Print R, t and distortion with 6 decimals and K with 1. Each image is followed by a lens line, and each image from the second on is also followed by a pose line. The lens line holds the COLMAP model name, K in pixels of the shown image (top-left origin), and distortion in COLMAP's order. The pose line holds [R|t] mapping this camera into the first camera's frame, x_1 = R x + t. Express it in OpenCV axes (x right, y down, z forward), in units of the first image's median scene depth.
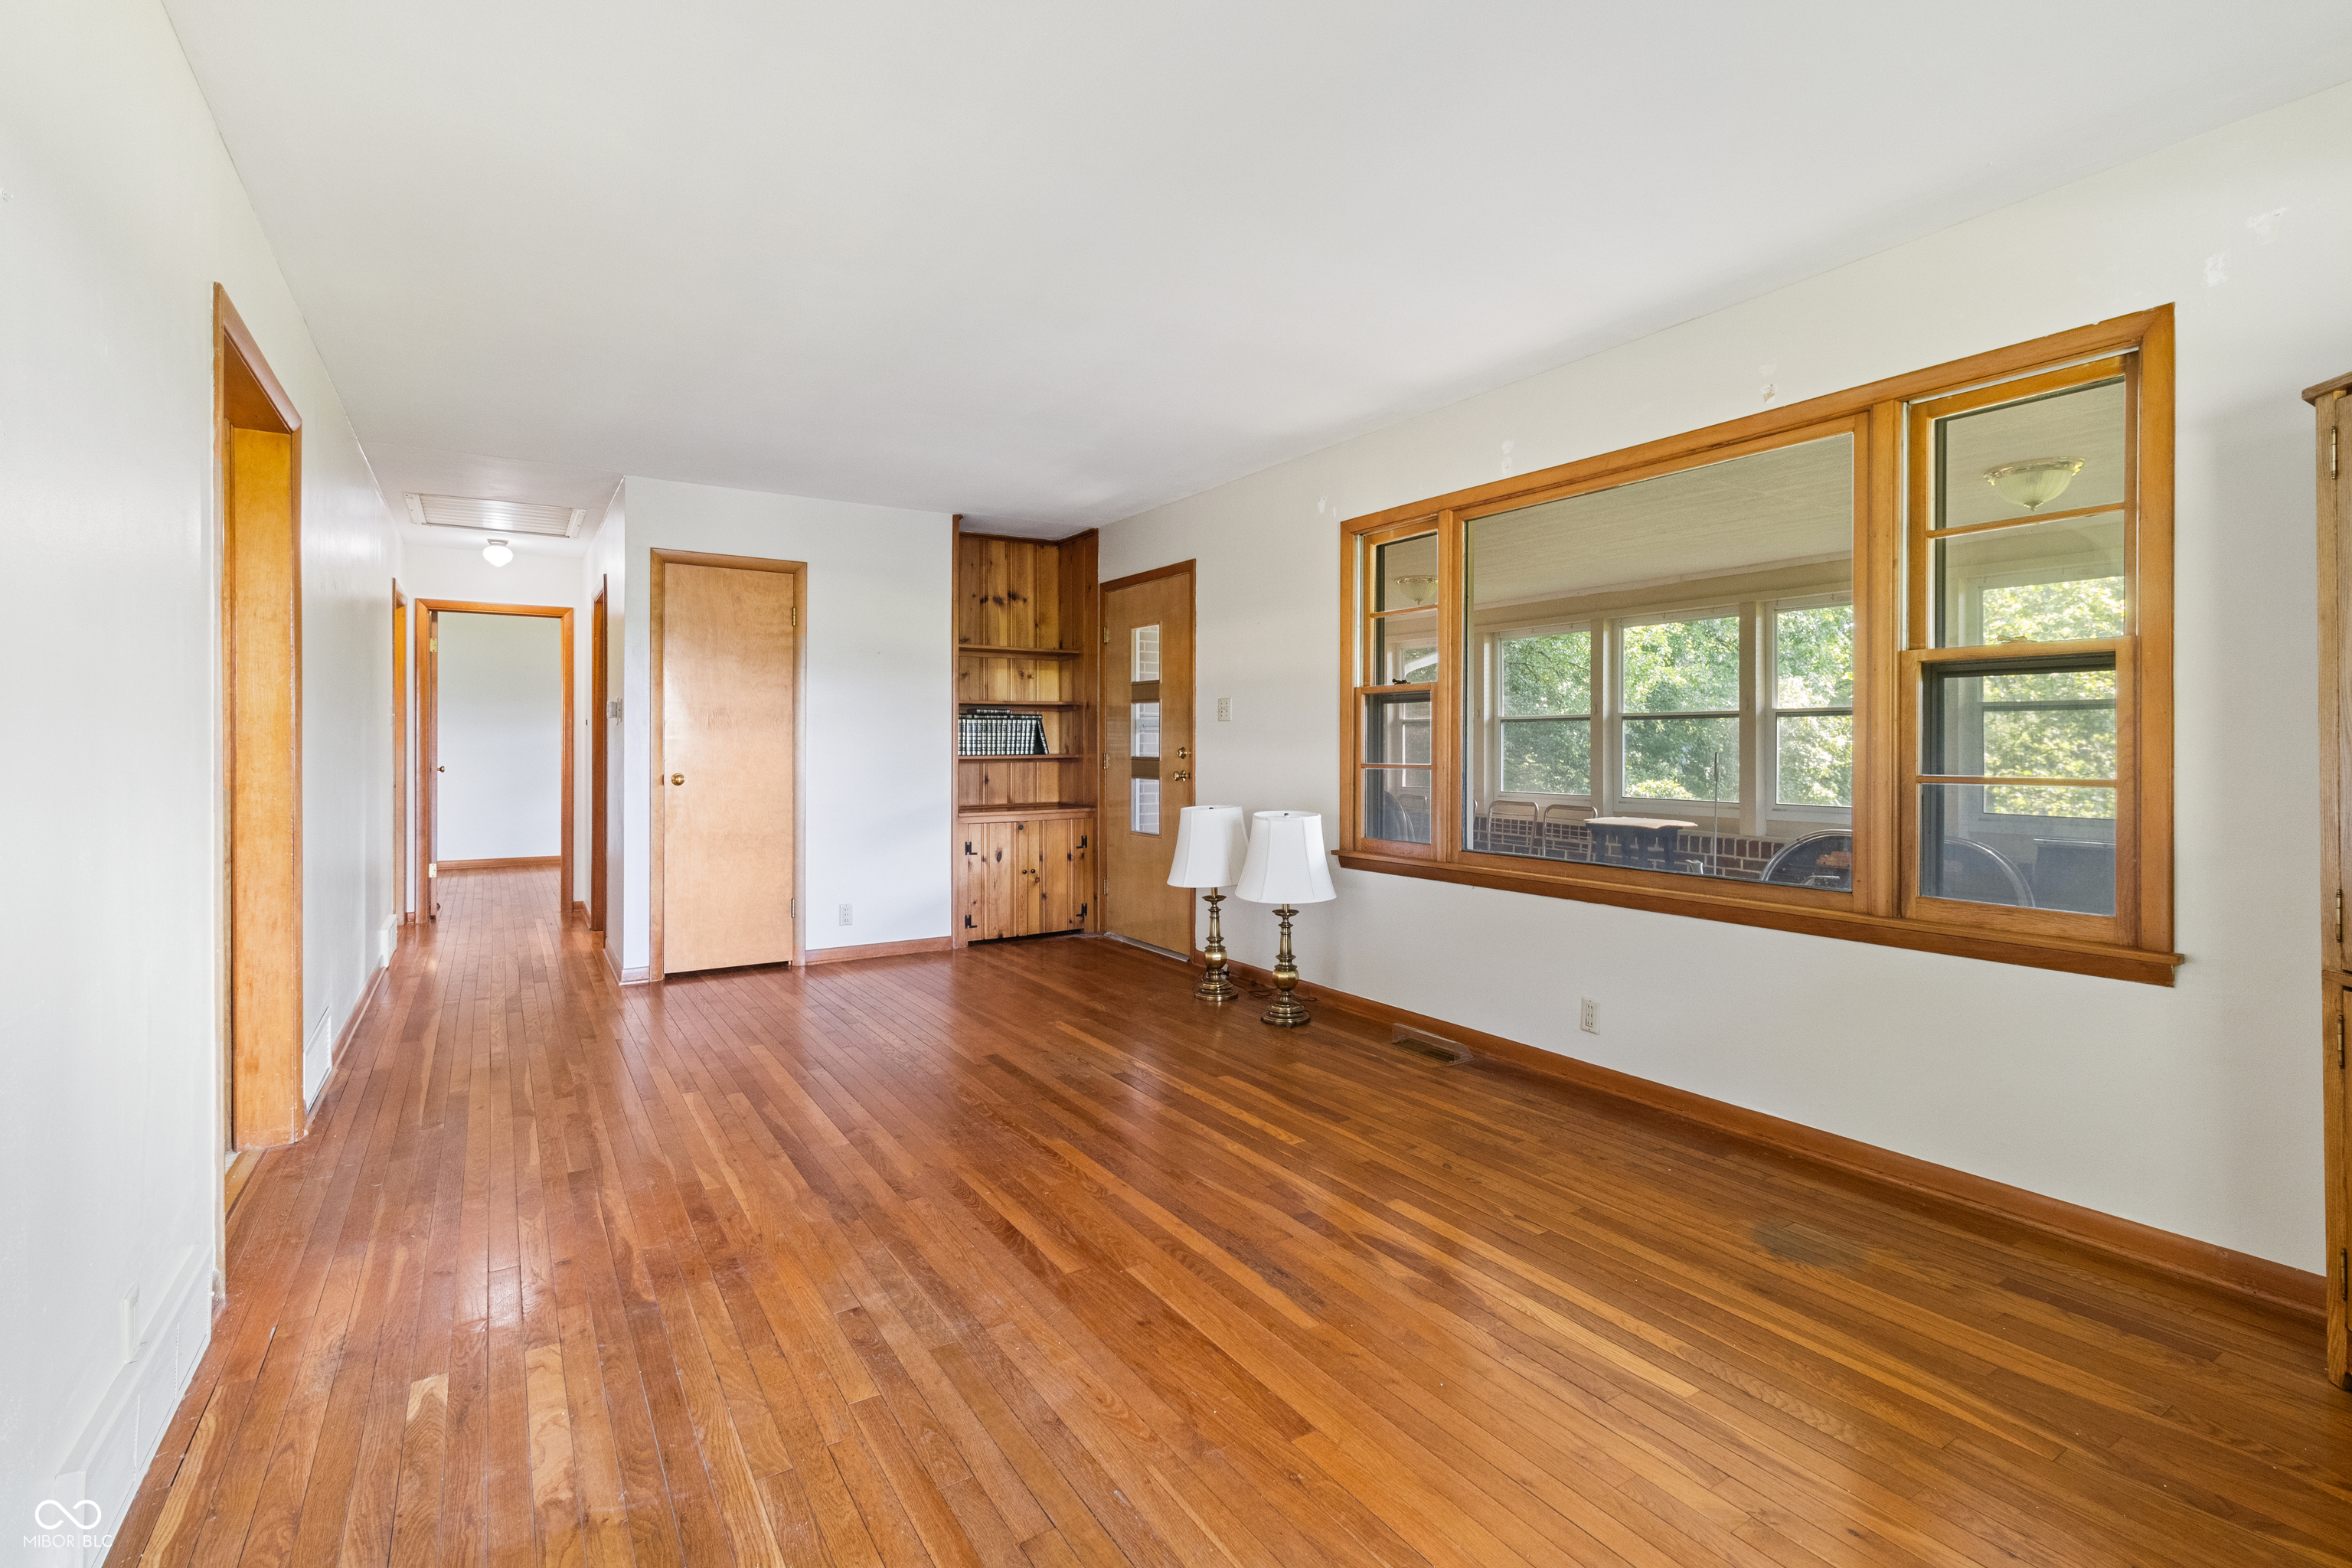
lens RADIAL K [[1097.2, 0, 1181.3], [0, 1097.2, 752.0], [0, 0, 1]] dist [-0.001561, -0.000442]
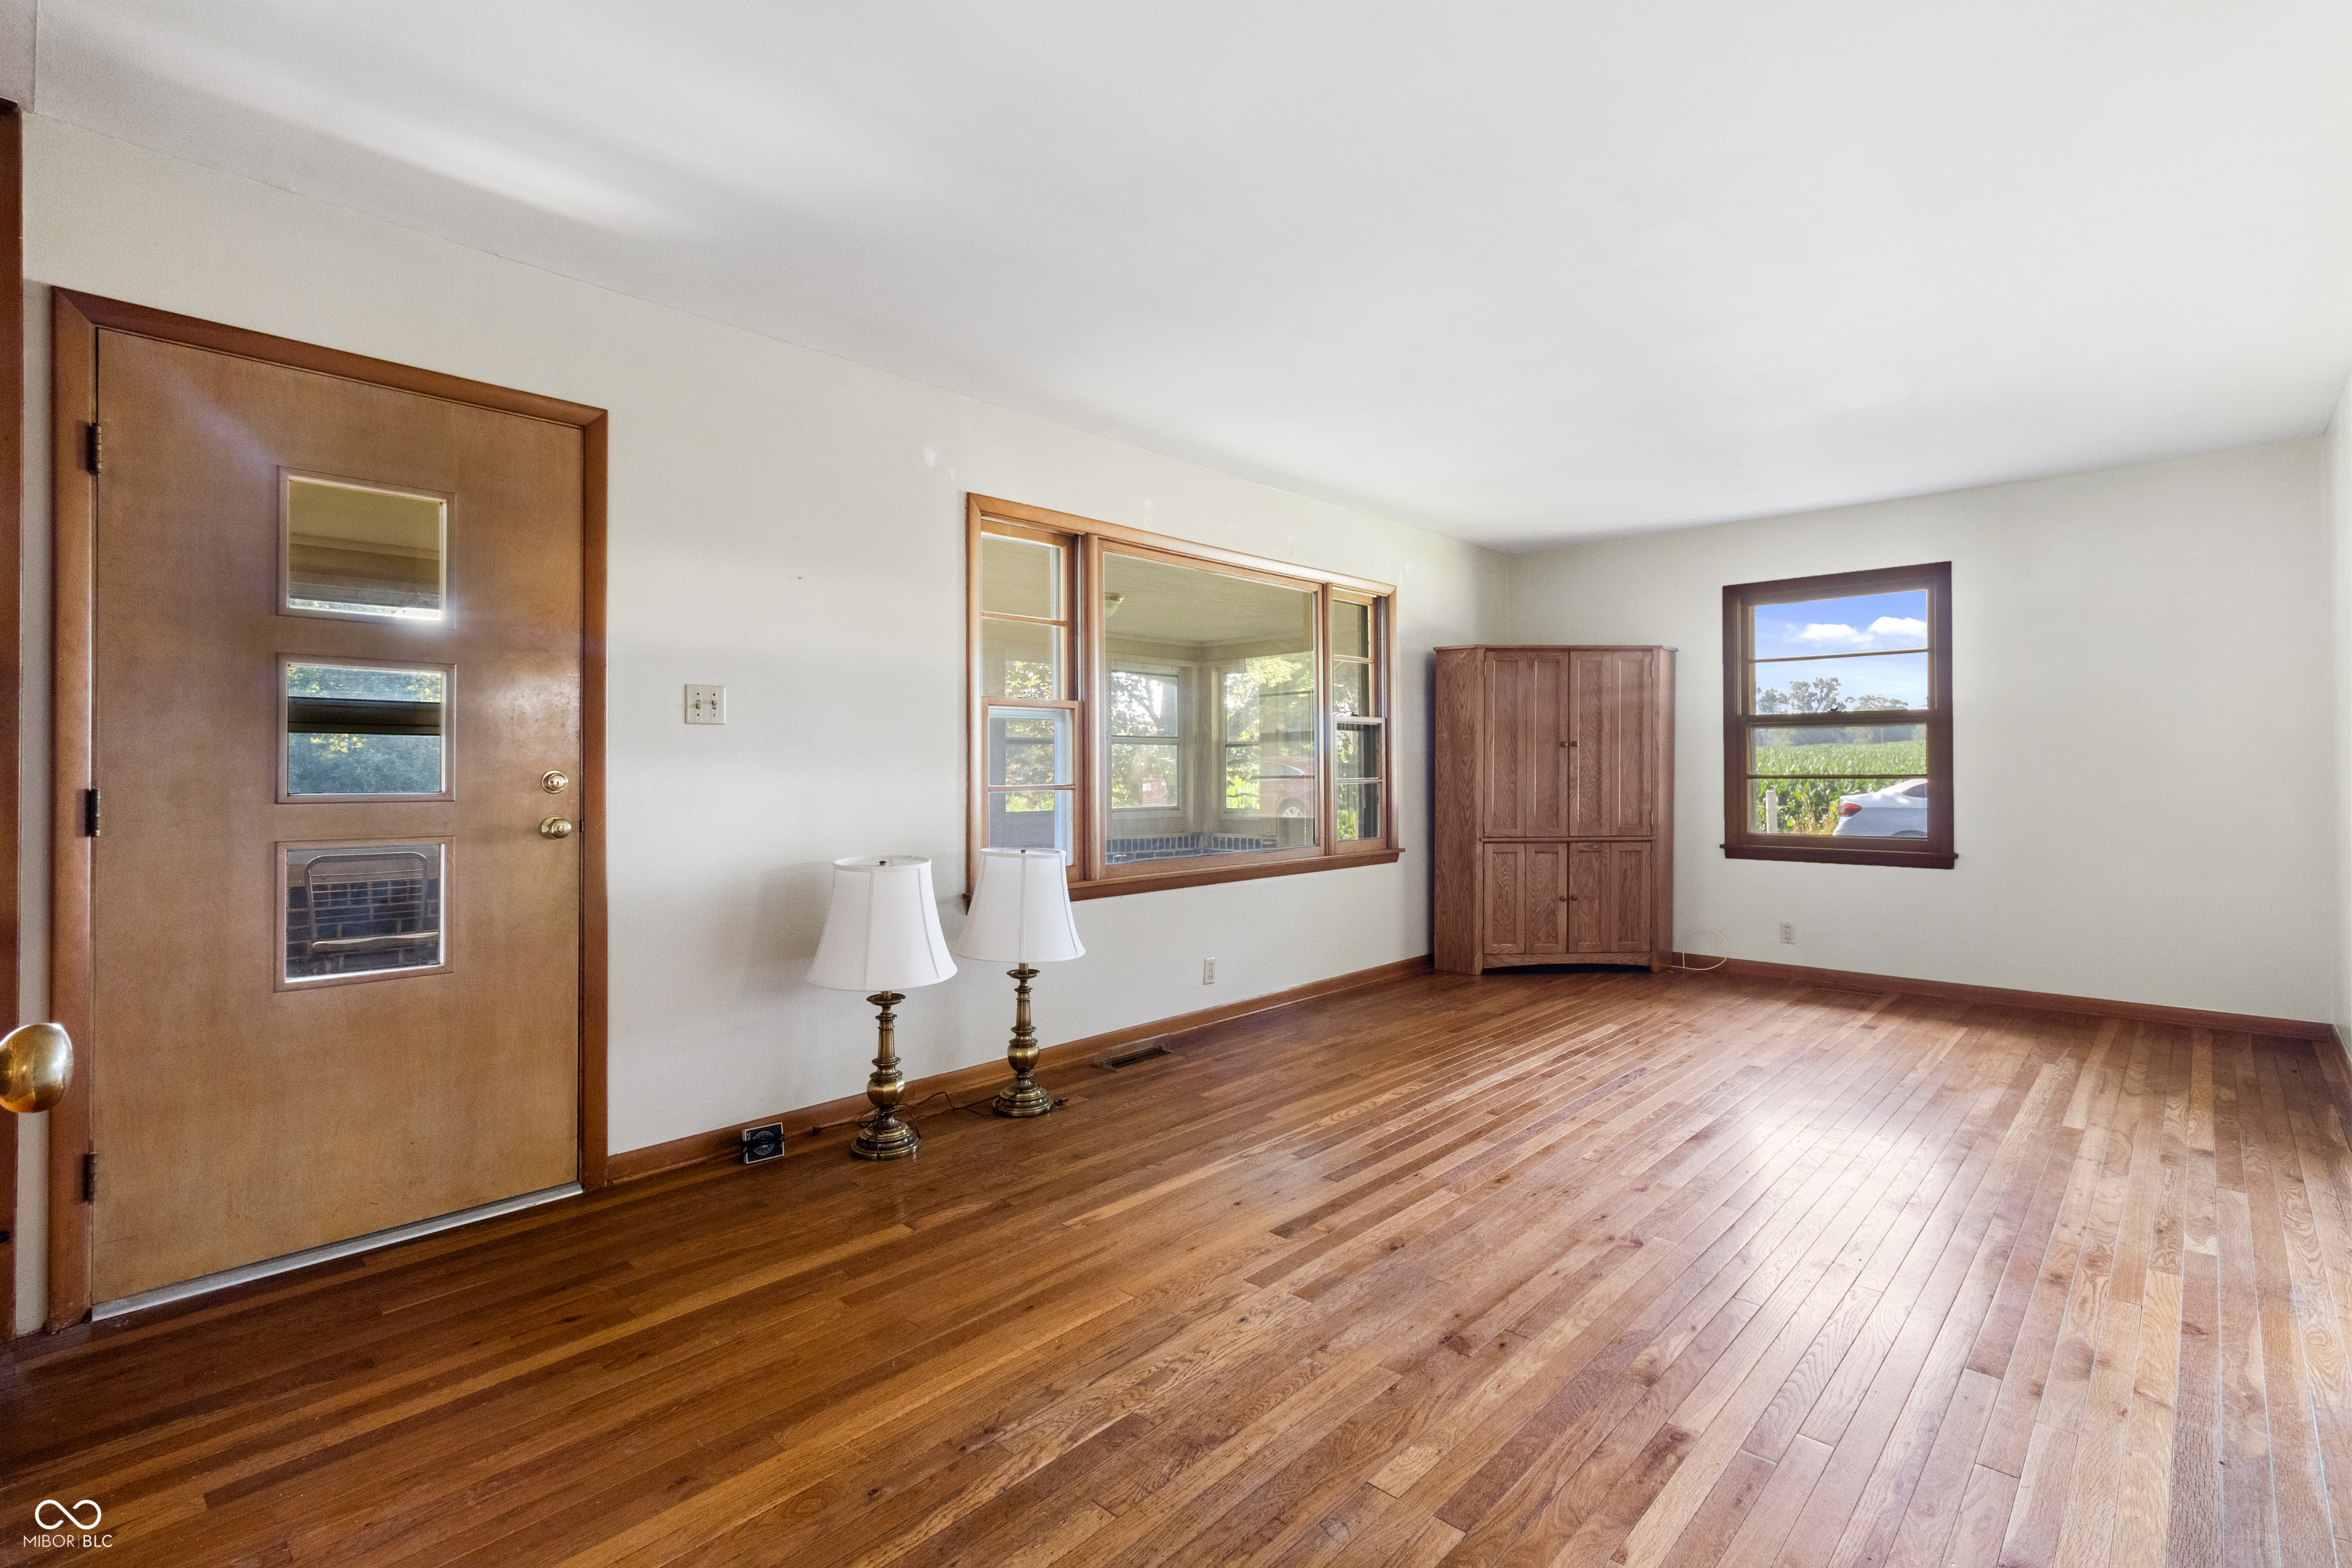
lens RADIAL K [[1084.4, 0, 1207.8], [0, 1084.4, 779.8], [0, 0, 1]] dist [0.003268, 0.000757]
pose [[-0.263432, -0.011698, 0.964607, -0.859385], [0.007584, 0.999870, 0.014197, -0.007291], [-0.964648, 0.011055, -0.263310, 1.314318]]
